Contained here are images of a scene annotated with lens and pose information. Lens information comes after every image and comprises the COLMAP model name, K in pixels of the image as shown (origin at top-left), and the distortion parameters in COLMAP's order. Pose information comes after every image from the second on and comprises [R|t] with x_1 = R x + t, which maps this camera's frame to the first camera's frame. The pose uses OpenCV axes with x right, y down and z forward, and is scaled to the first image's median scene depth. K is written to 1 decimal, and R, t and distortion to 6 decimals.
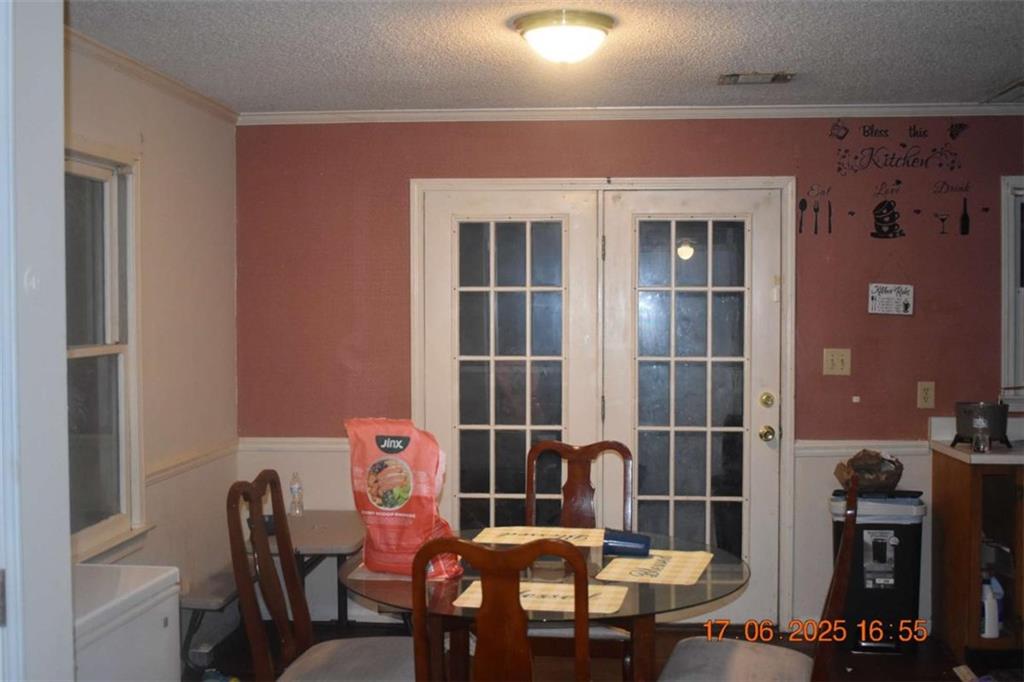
lens RADIAL K [[1179.9, 0, 512.0], [0, 1179.9, 341.0], [0, 0, 1]] dist [-0.056380, -0.037101]
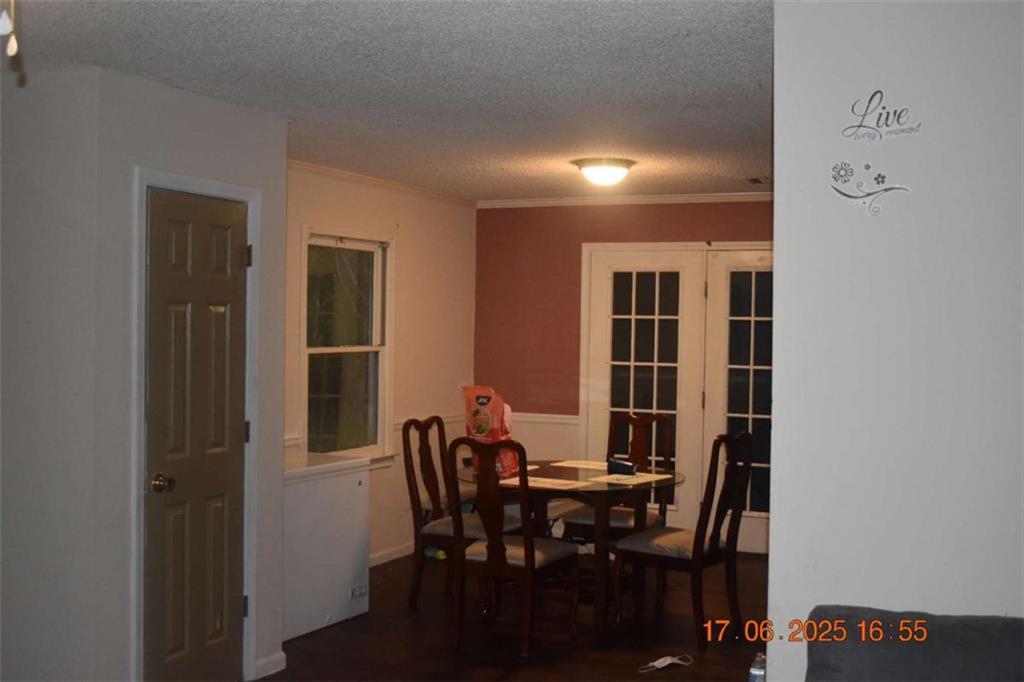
lens RADIAL K [[1179.9, 0, 512.0], [0, 1179.9, 341.0], [0, 0, 1]] dist [-0.056380, -0.037101]
pose [[0.938016, 0.021395, -0.345930, 0.358367], [-0.028119, 0.999500, -0.014428, 0.012012], [0.345448, 0.023261, 0.938150, -0.449200]]
